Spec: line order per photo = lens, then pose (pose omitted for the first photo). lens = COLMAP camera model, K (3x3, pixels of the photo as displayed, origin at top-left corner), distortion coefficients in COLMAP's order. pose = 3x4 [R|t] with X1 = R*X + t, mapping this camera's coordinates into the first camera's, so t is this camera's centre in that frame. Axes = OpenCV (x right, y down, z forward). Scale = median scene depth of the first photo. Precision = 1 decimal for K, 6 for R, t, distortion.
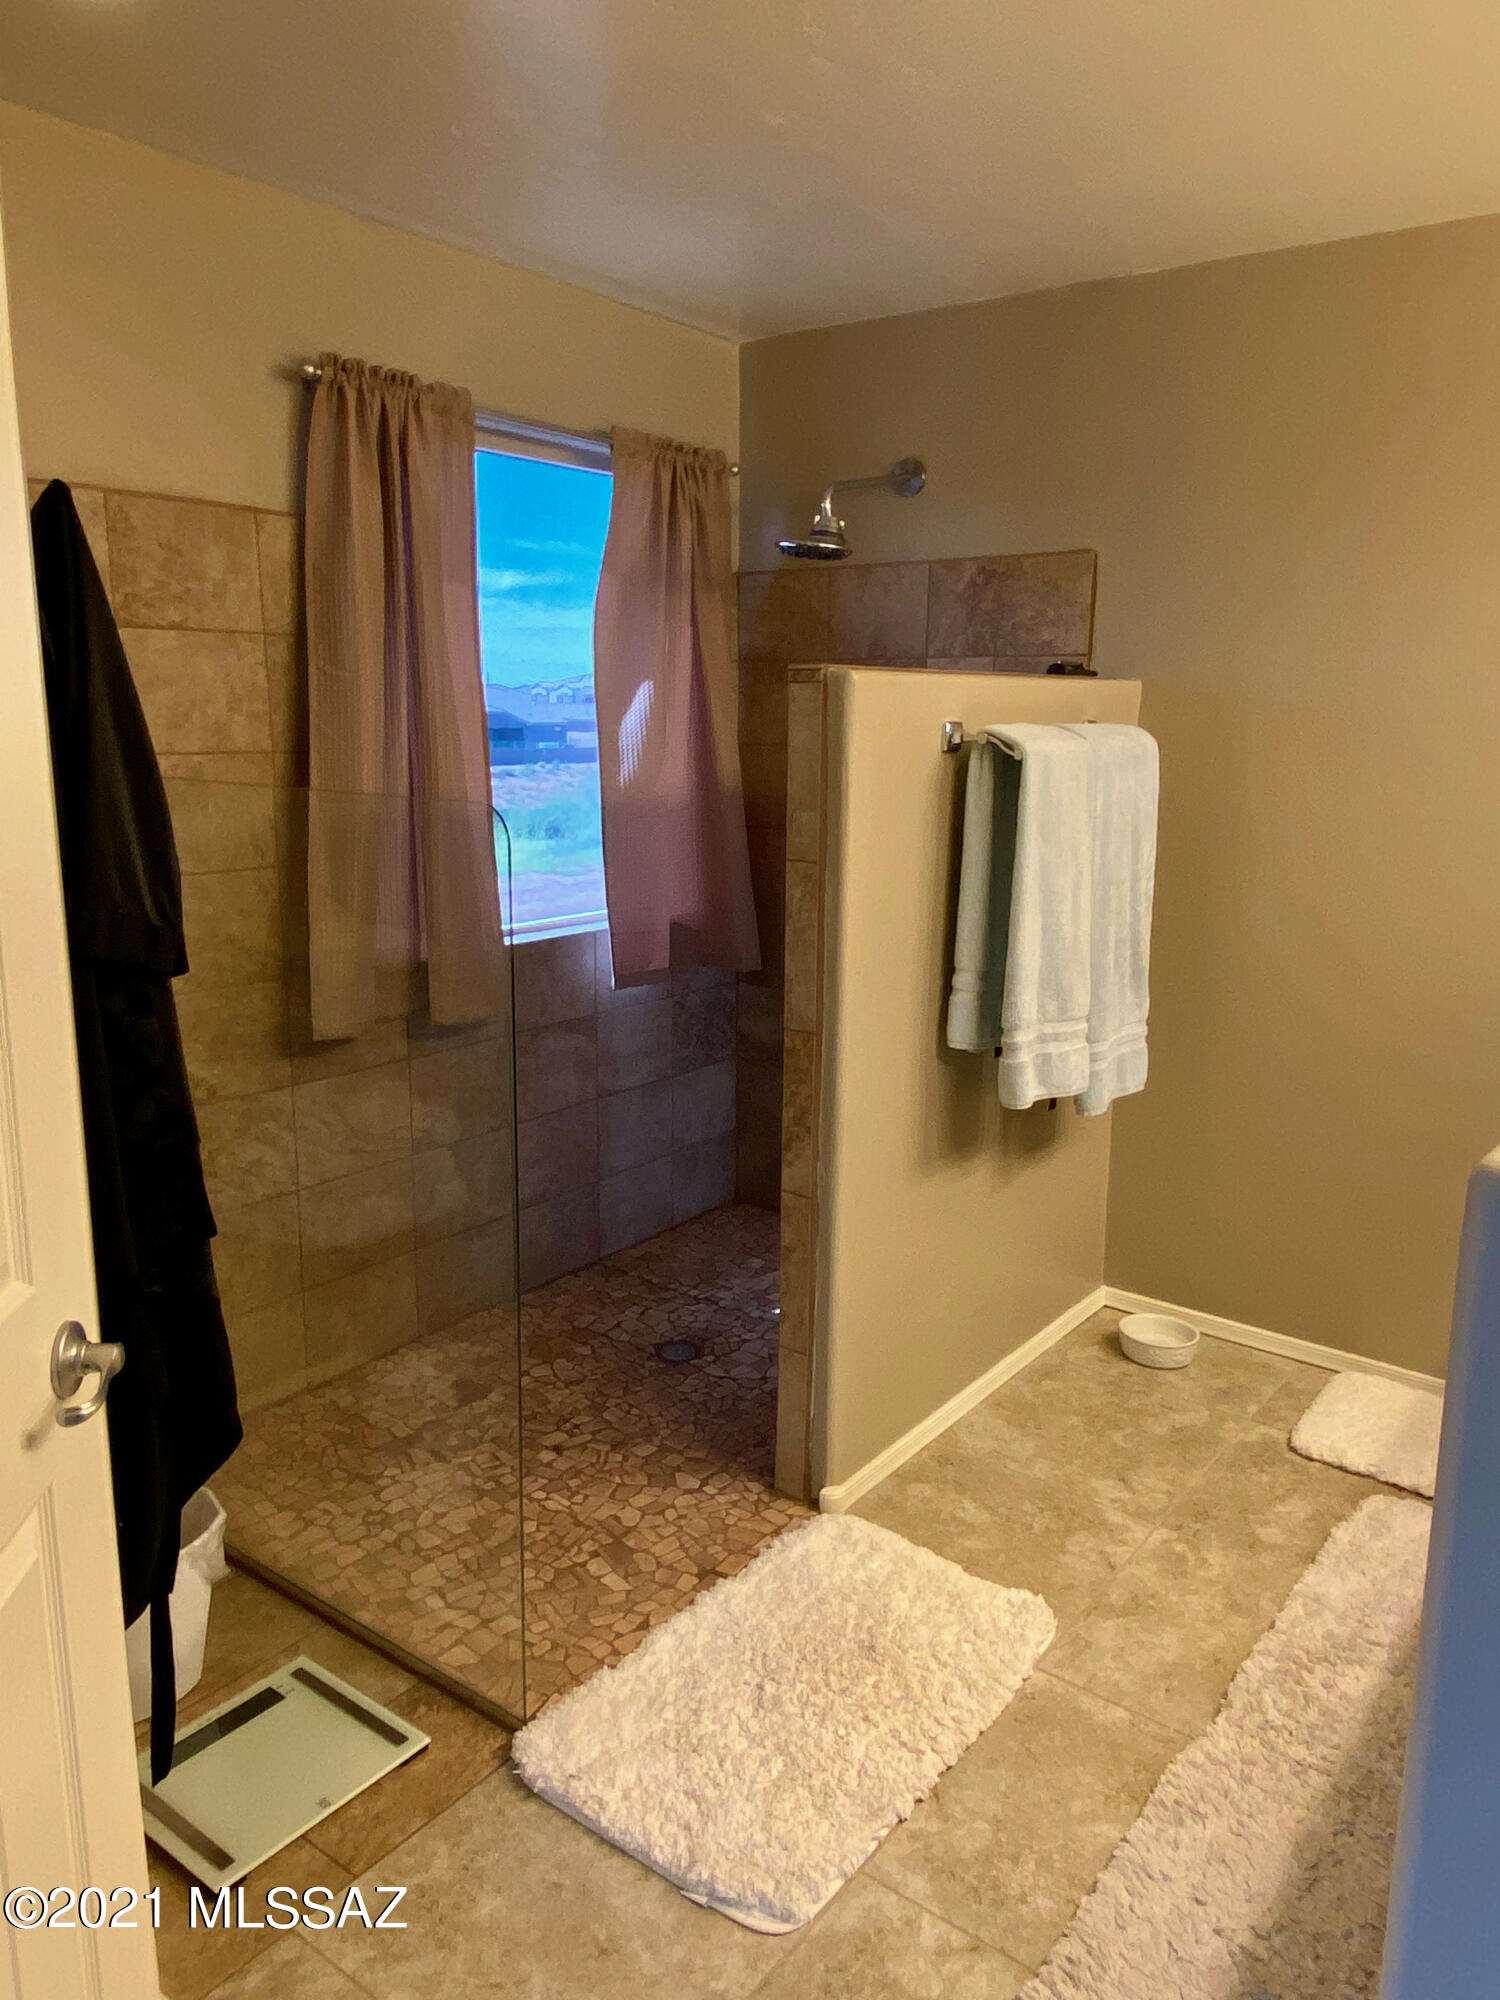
lens RADIAL K [[1445.0, 0, 747.9], [0, 1445.0, 995.3], [0, 0, 1]] dist [-0.001995, -0.014386]
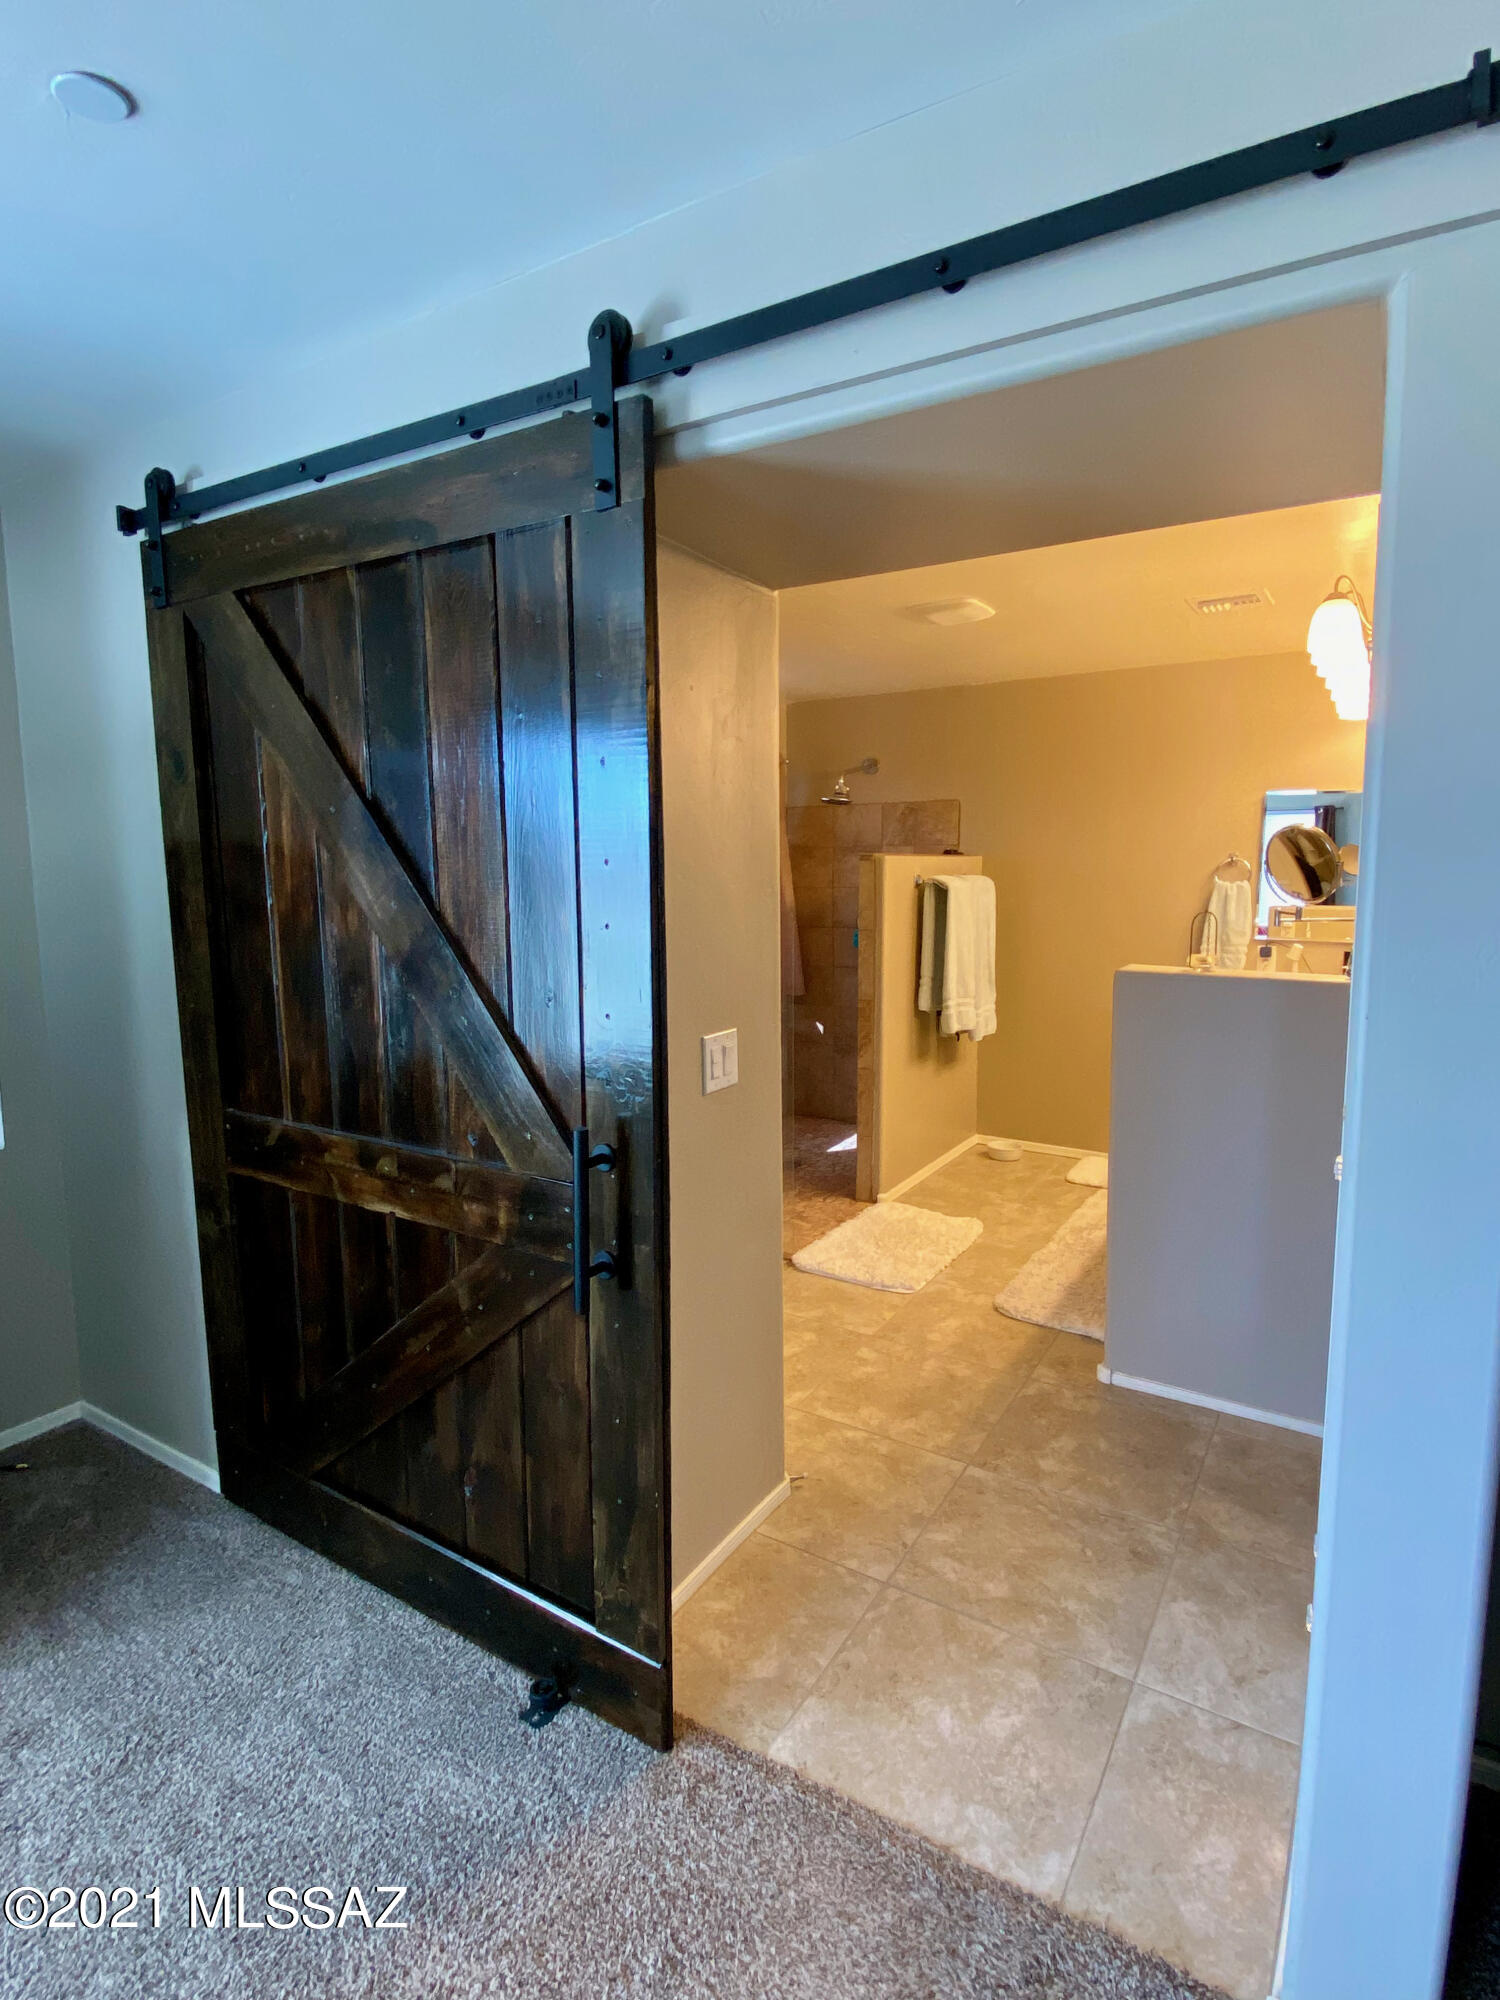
lens RADIAL K [[1011.6, 0, 757.2], [0, 1011.6, 998.5], [0, 0, 1]] dist [-0.002695, 0.000014]
pose [[0.995183, -0.026093, 0.094495, -0.293879], [0.032988, 0.996847, -0.072162, 0.133181], [-0.092314, 0.074931, 0.992907, -0.654660]]
